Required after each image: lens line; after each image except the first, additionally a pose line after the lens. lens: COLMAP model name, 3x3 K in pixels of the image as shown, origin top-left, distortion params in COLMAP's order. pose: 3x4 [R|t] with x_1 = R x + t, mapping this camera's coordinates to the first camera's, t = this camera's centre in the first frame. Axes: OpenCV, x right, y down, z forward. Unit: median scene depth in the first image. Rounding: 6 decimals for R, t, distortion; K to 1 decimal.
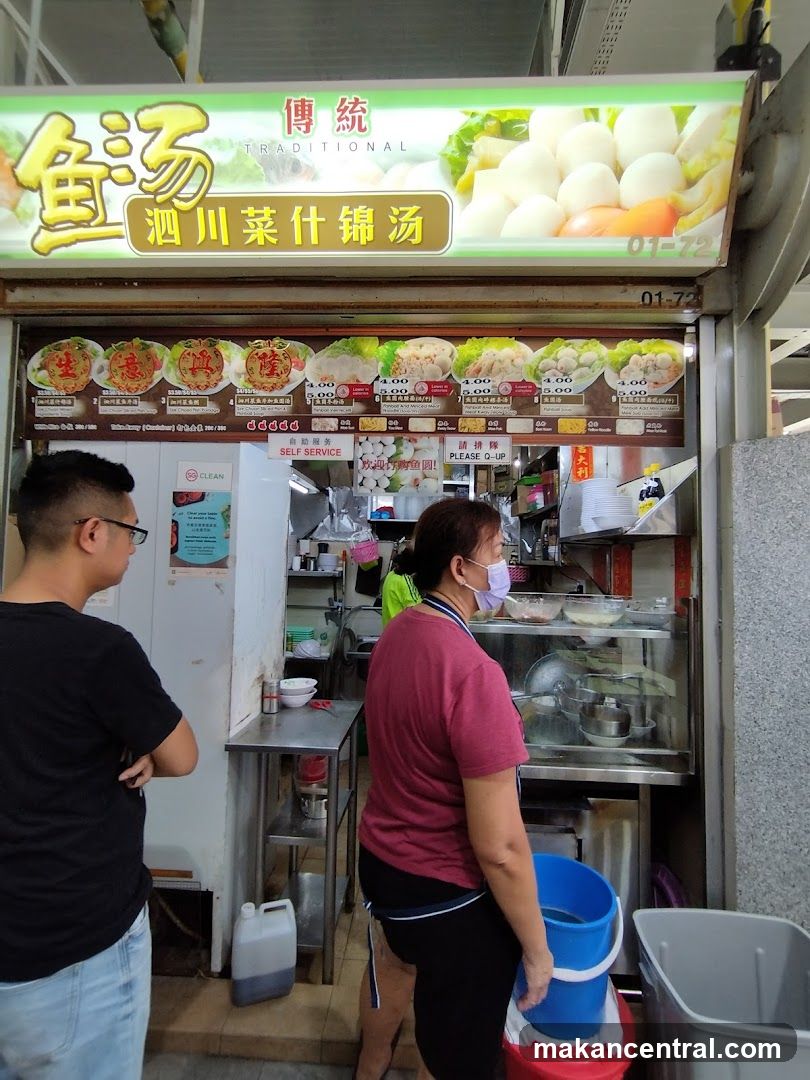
lens RADIAL K [[492.5, 0, 409.9], [0, 492.5, 533.2], [0, 0, 1]] dist [-0.006070, 0.004537]
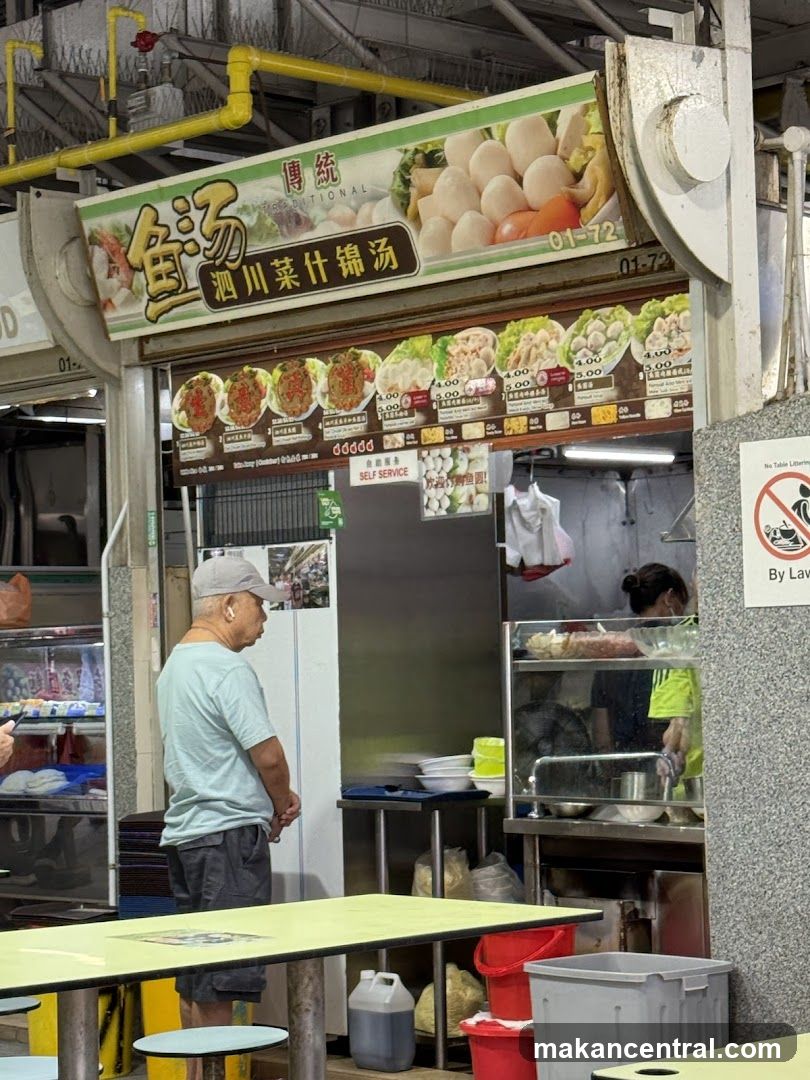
lens RADIAL K [[2685.6, 0, 269.3], [0, 2685.6, 563.2], [0, 0, 1]] dist [0.214402, 0.000000]
pose [[0.683895, -0.068894, -0.726321, 3.391602], [0.075613, 0.996864, -0.023360, 0.097636], [0.725652, -0.038943, 0.686959, -2.657721]]
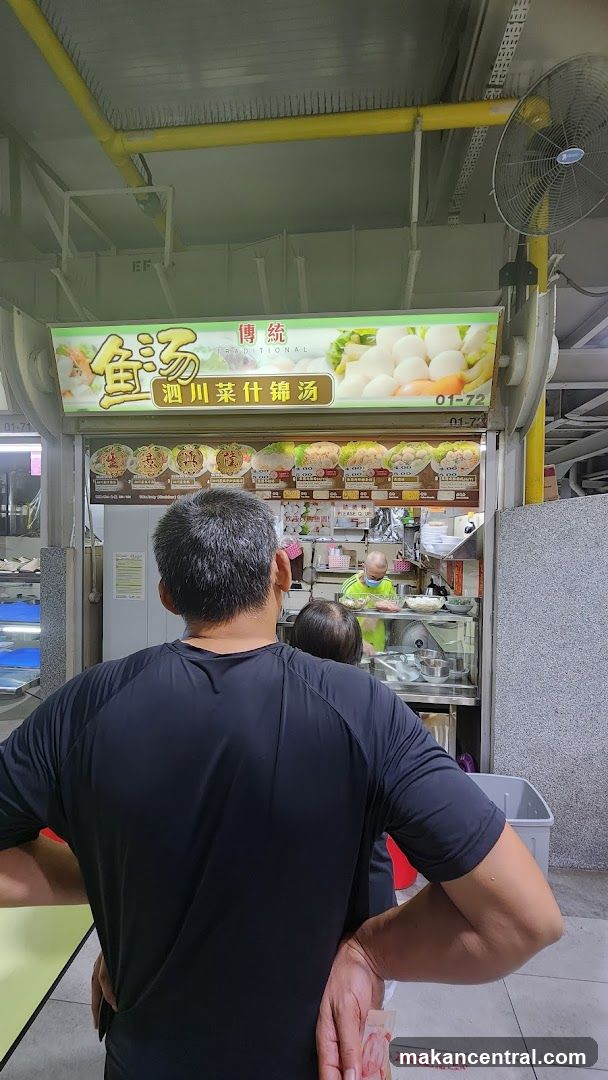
lens RADIAL K [[440.5, 0, 306.8], [0, 440.5, 539.9], [0, 0, 1]] dist [-0.000758, 0.000630]
pose [[0.997974, -0.006602, -0.063277, 0.075826], [0.011146, 0.997362, 0.071724, -0.187779], [0.062637, -0.072284, 0.995415, -0.548458]]
